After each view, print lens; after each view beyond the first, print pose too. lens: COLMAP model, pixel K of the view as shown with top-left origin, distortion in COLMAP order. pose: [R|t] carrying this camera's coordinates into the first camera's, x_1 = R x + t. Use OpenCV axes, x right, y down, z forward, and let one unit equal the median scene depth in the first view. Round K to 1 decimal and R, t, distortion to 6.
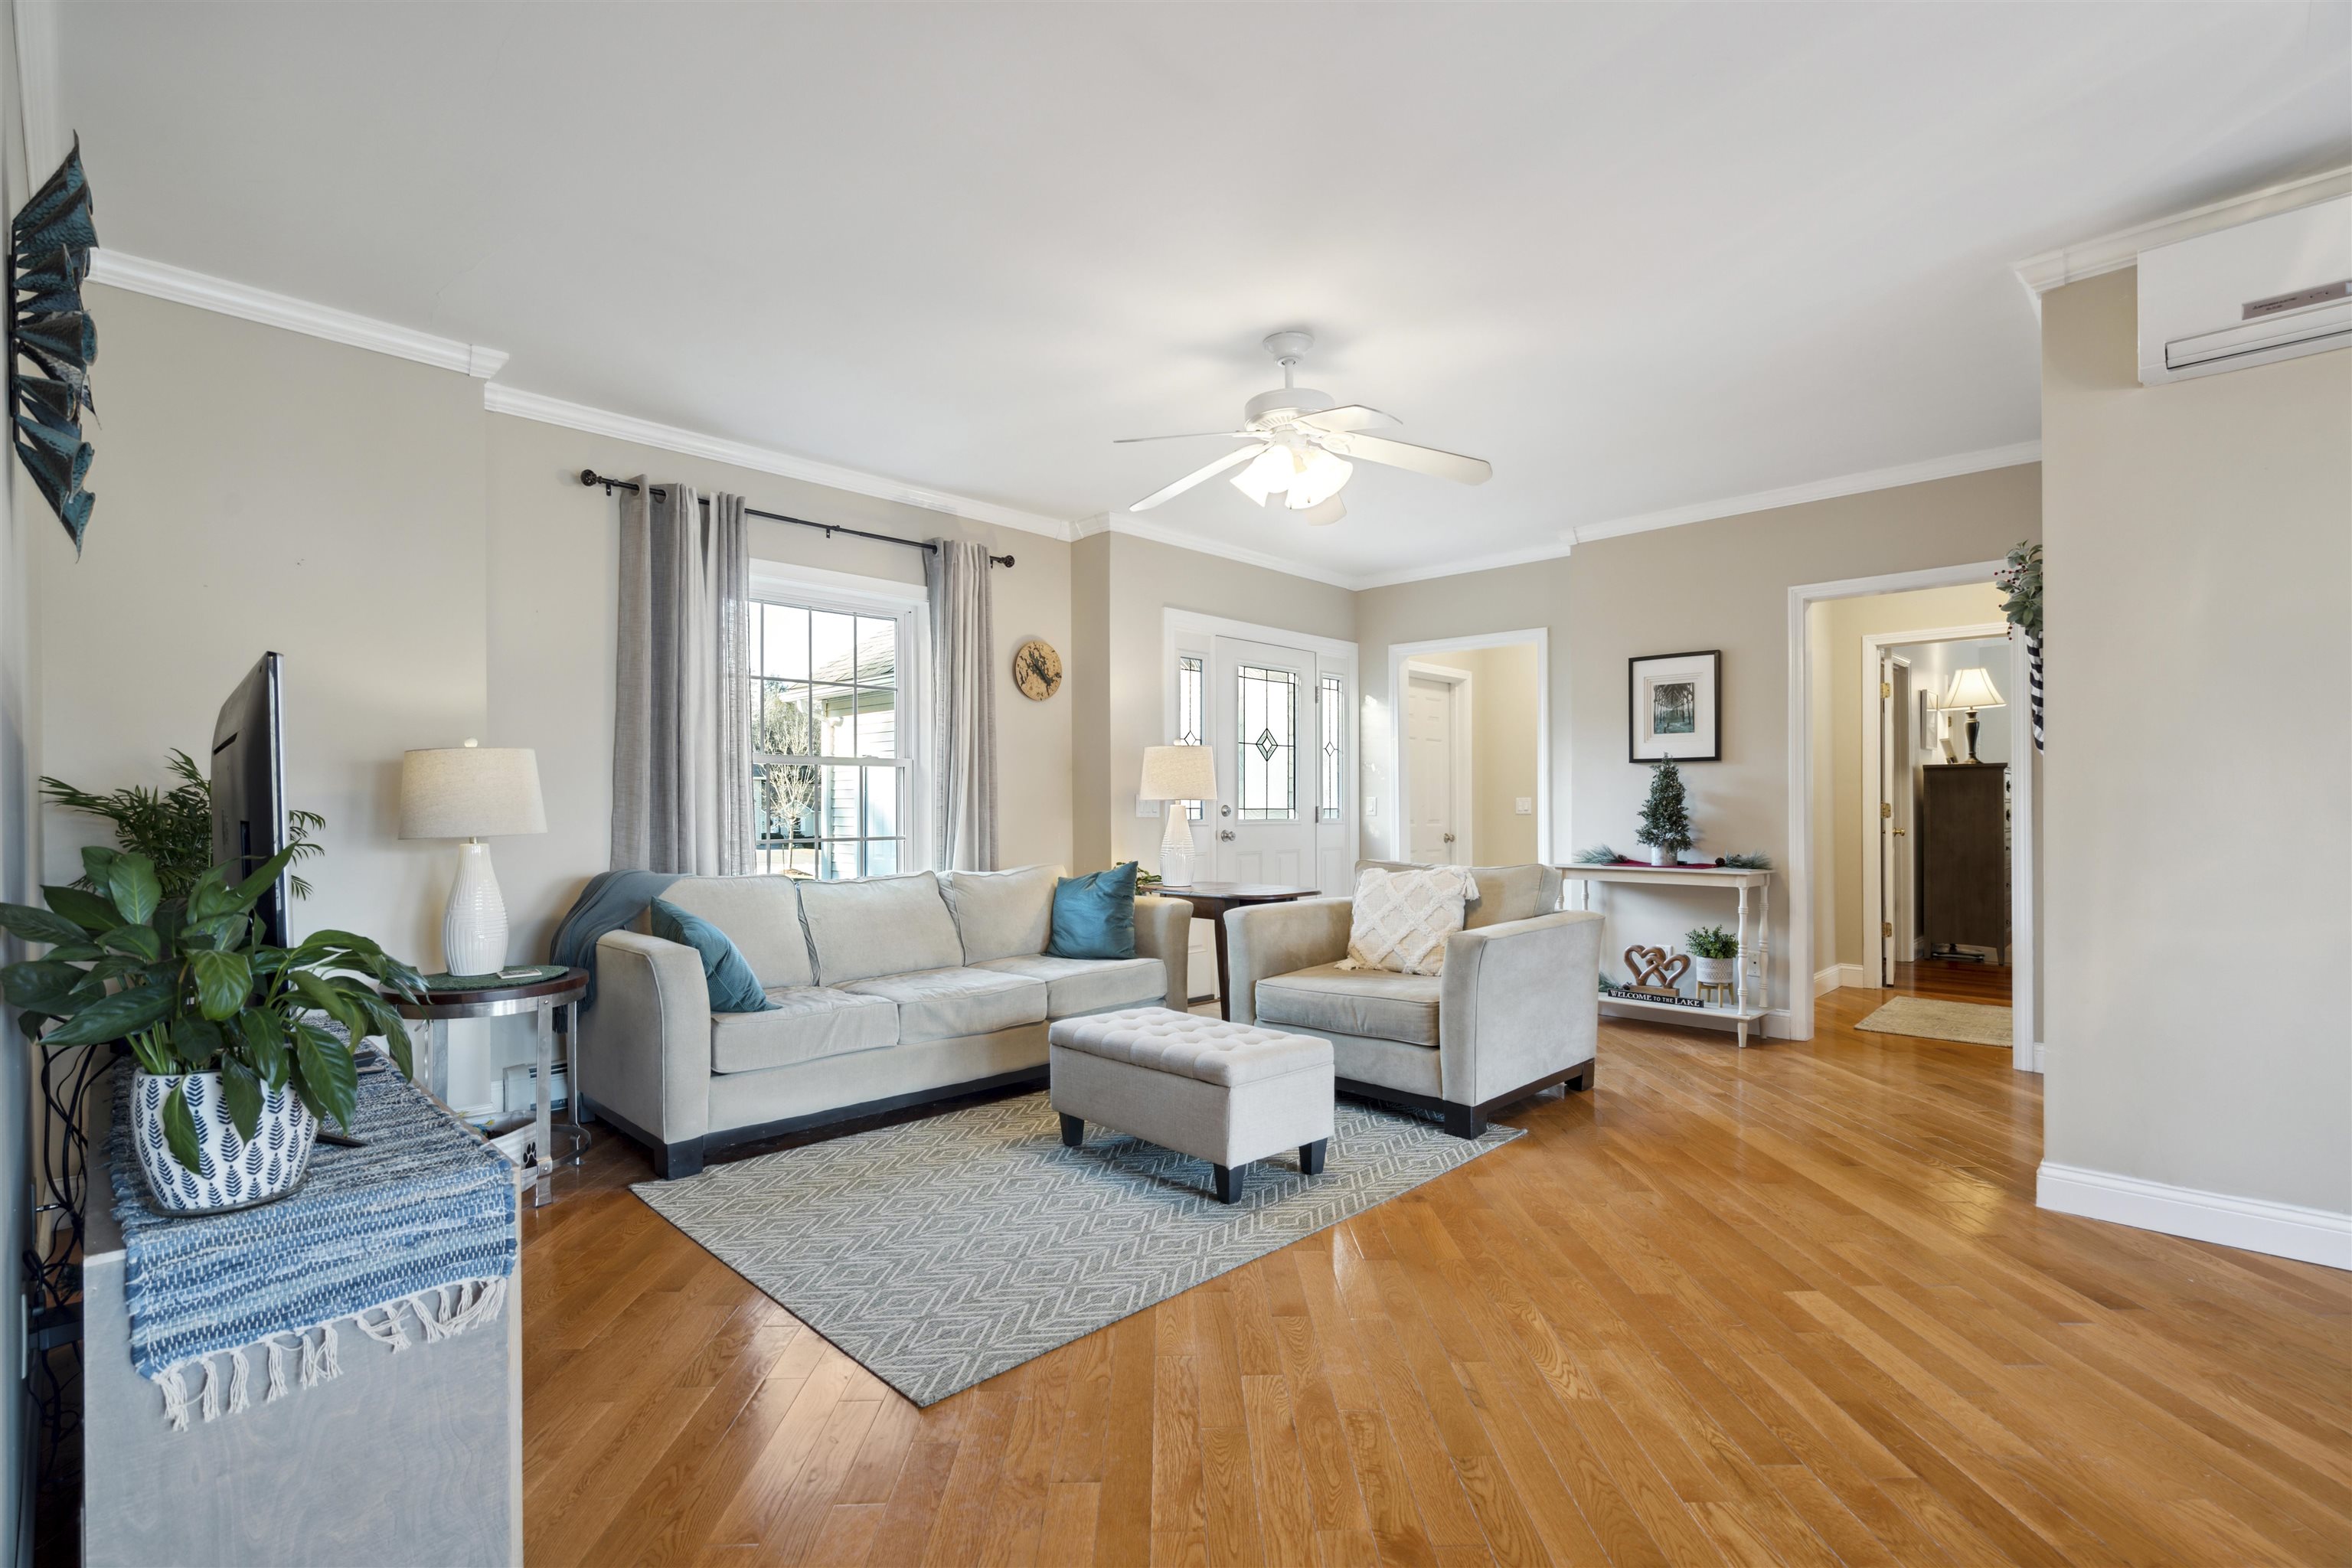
lens RADIAL K [[1070.2, 0, 1188.6], [0, 1070.2, 806.3], [0, 0, 1]] dist [-0.006065, 0.000593]
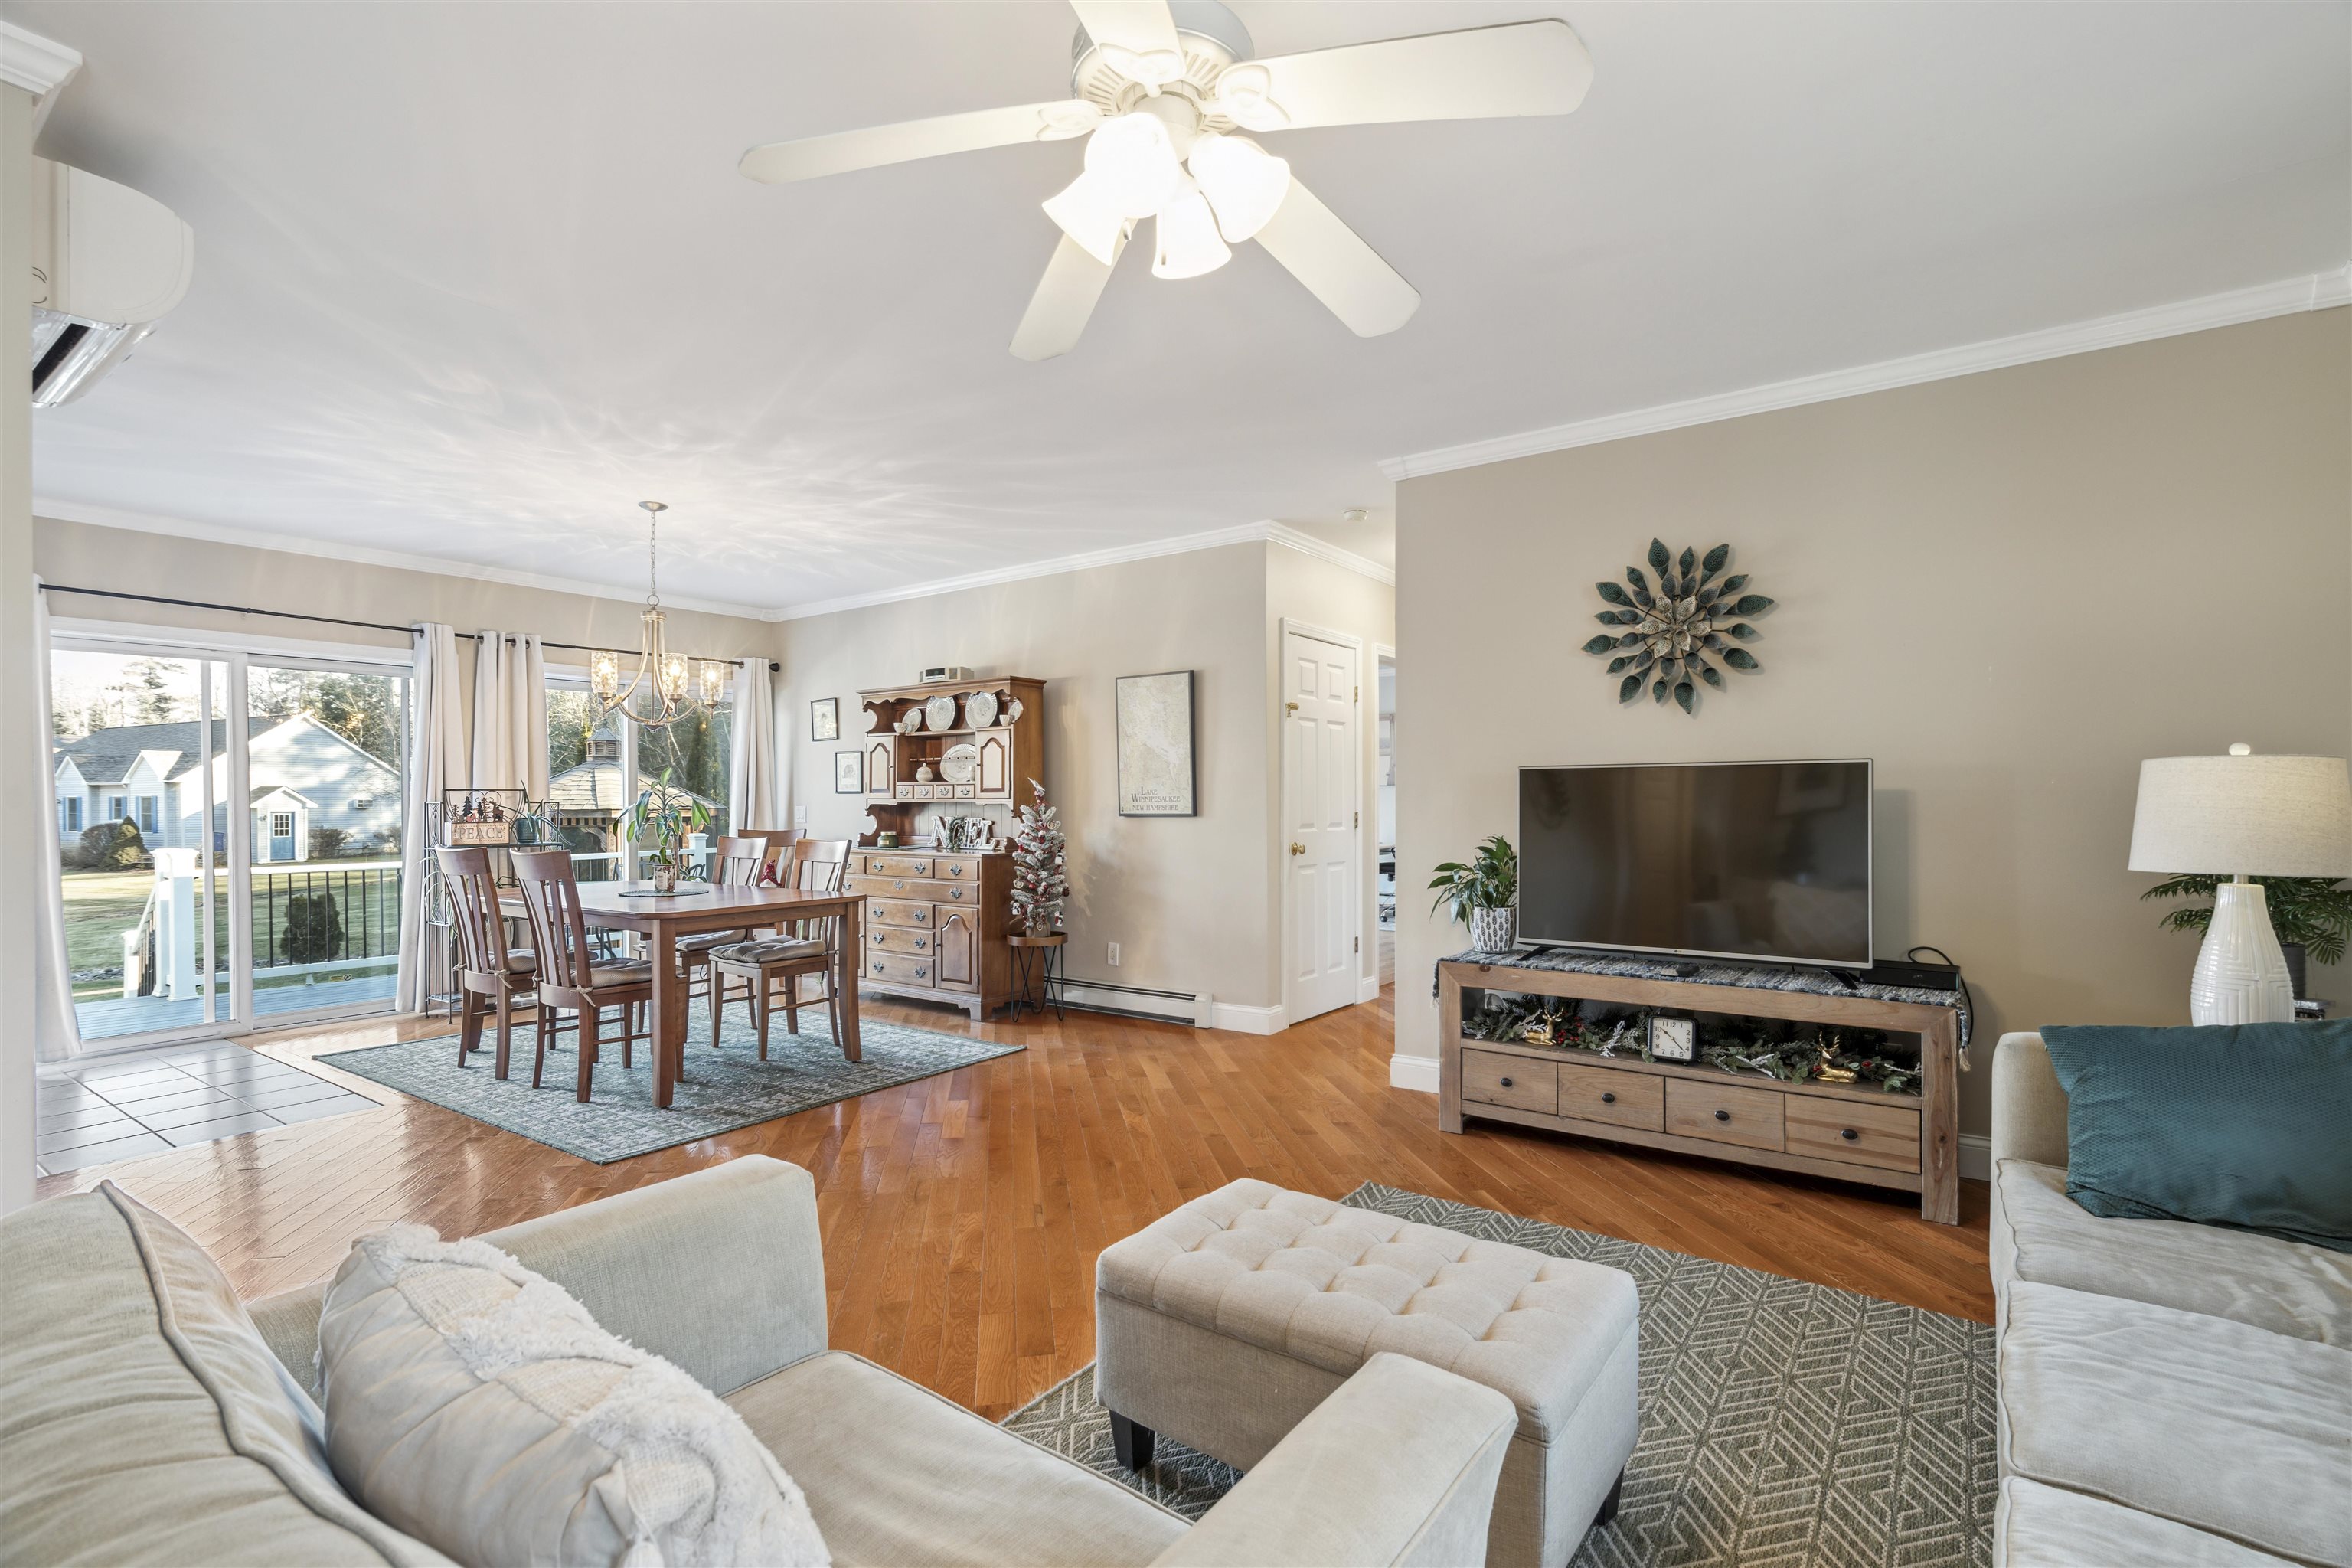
lens RADIAL K [[1070.2, 0, 1177.5], [0, 1070.2, 802.1], [0, 0, 1]] dist [-0.006065, 0.000593]
pose [[-0.989017, 0.012265, -0.147291, 0.110497], [0.012147, 0.999925, 0.001702, -0.019290], [0.147301, -0.000106, -0.989092, 0.989825]]
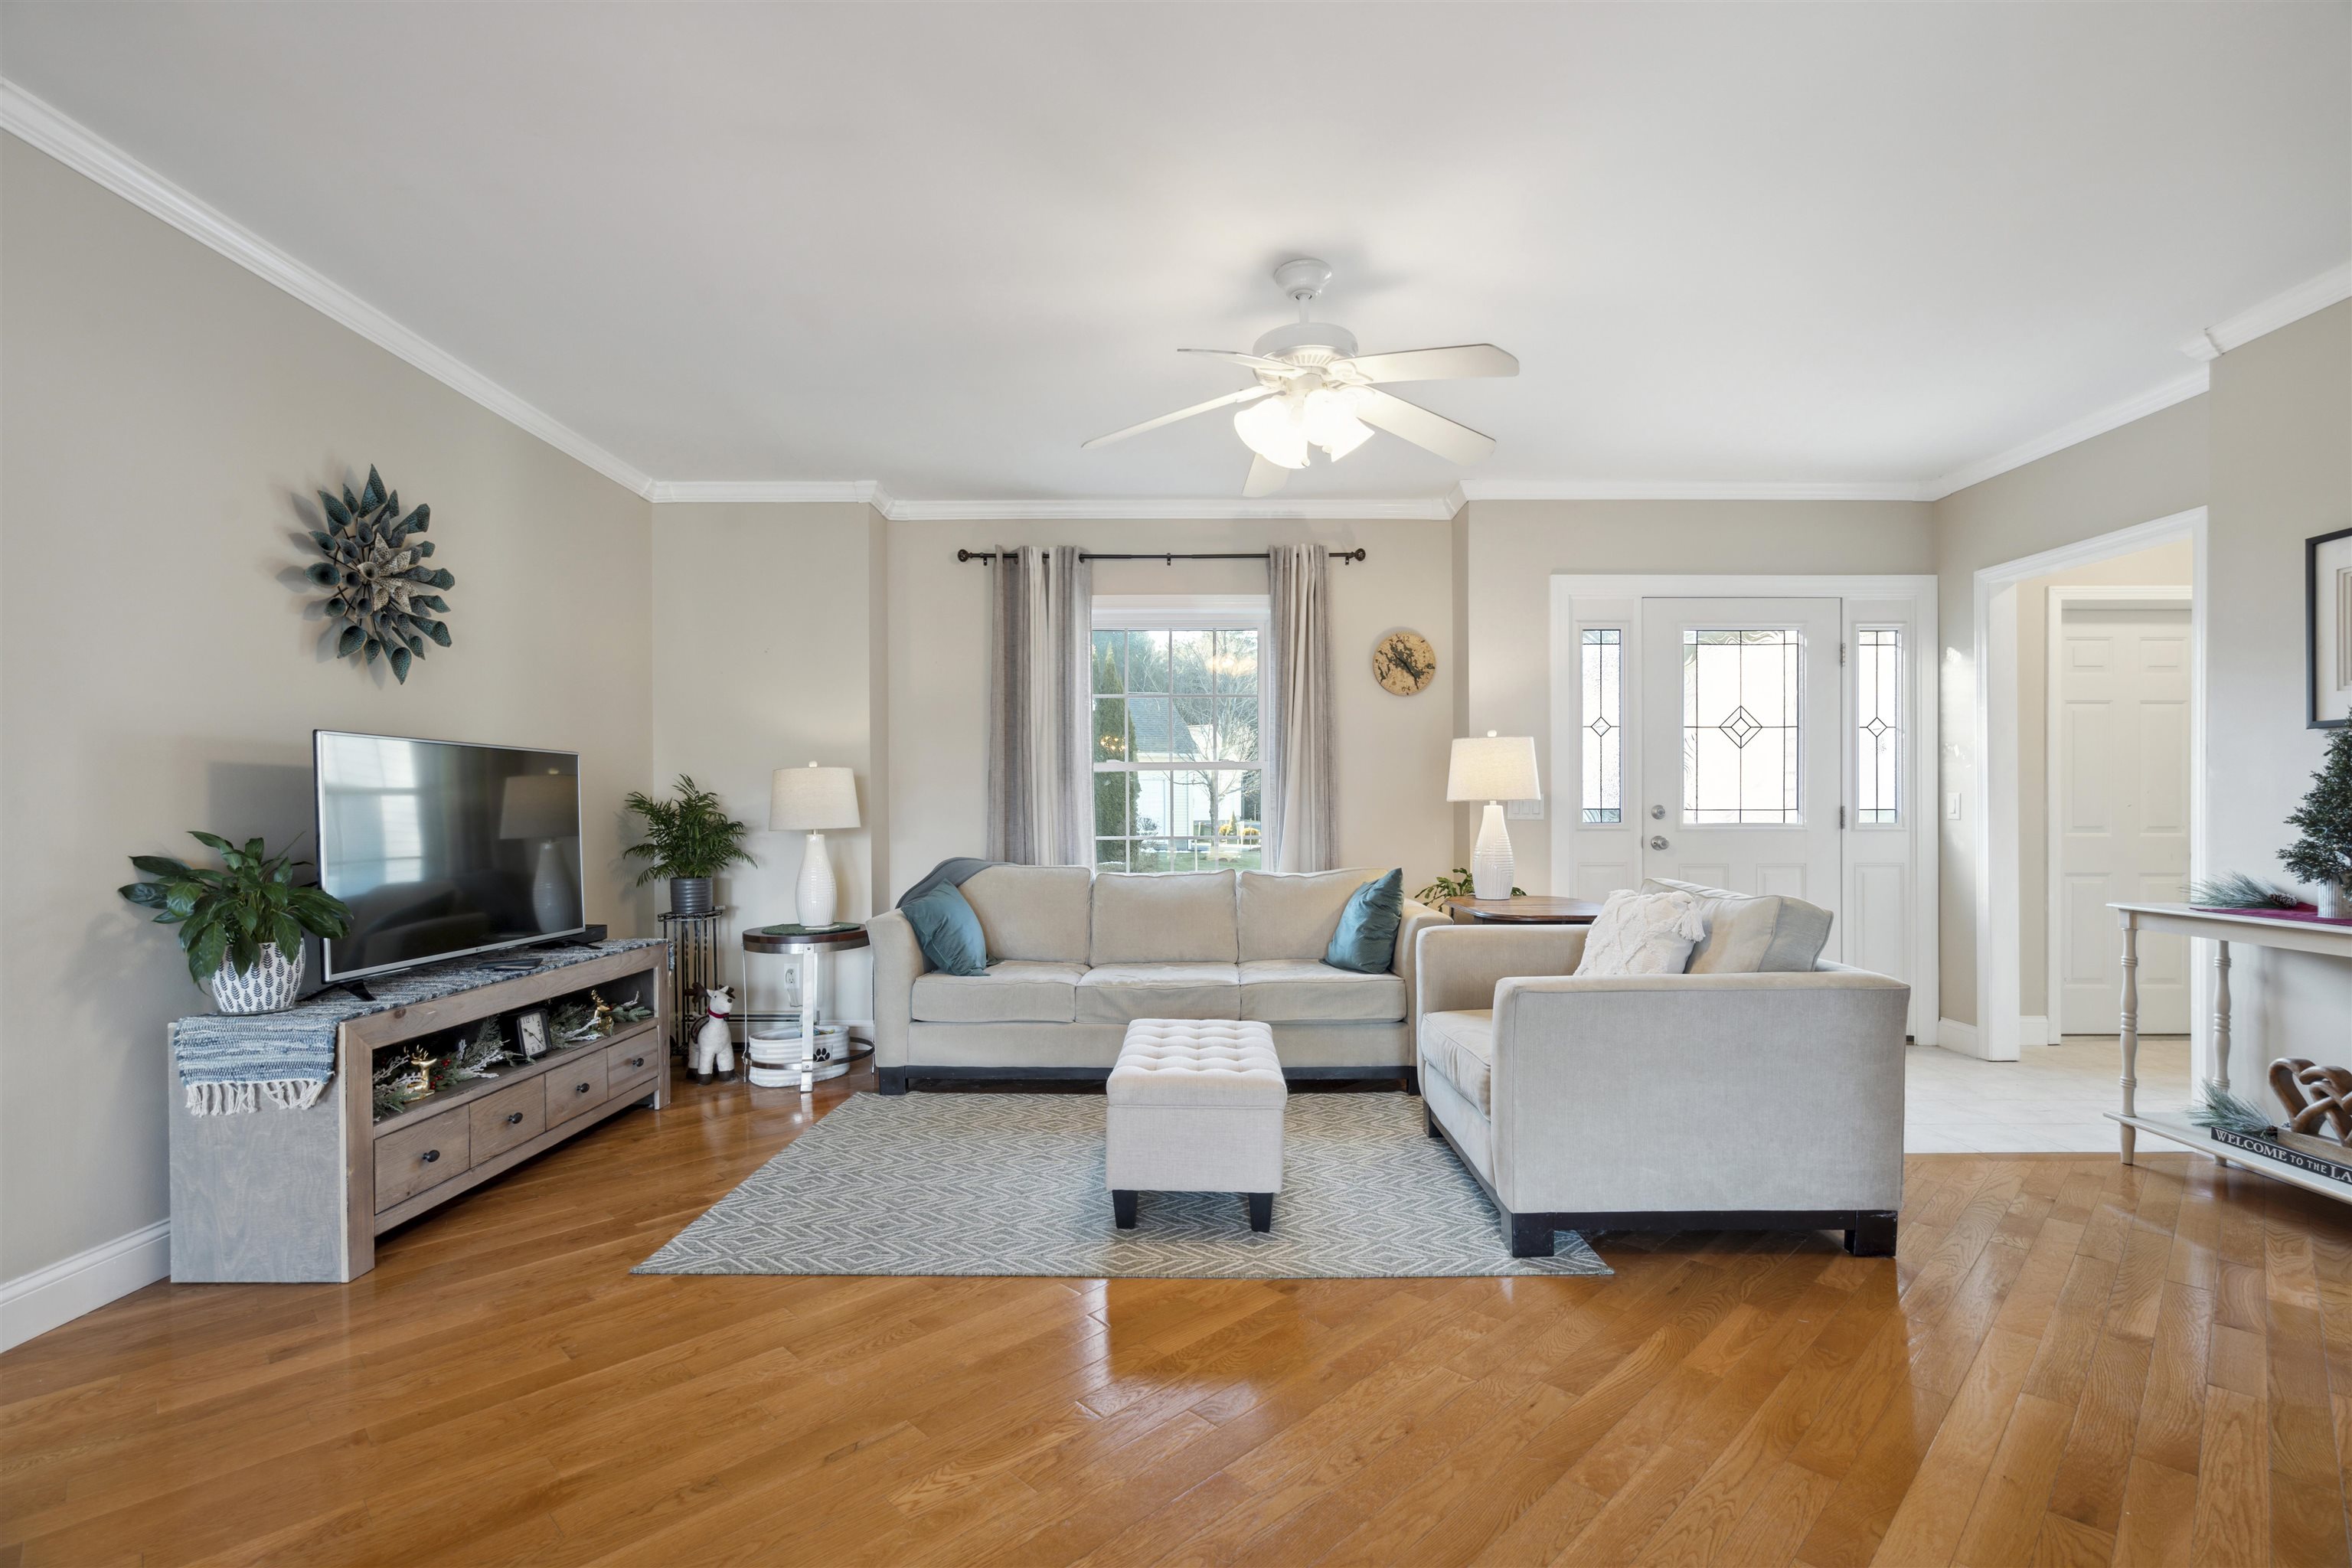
lens RADIAL K [[1070.2, 0, 1197.2], [0, 1070.2, 811.7], [0, 0, 1]] dist [-0.006065, 0.000593]
pose [[0.700225, 0.003554, -0.713914, 0.433648], [0.001497, 0.999978, 0.006446, -0.002290], [0.713921, -0.005582, 0.700204, 0.219124]]
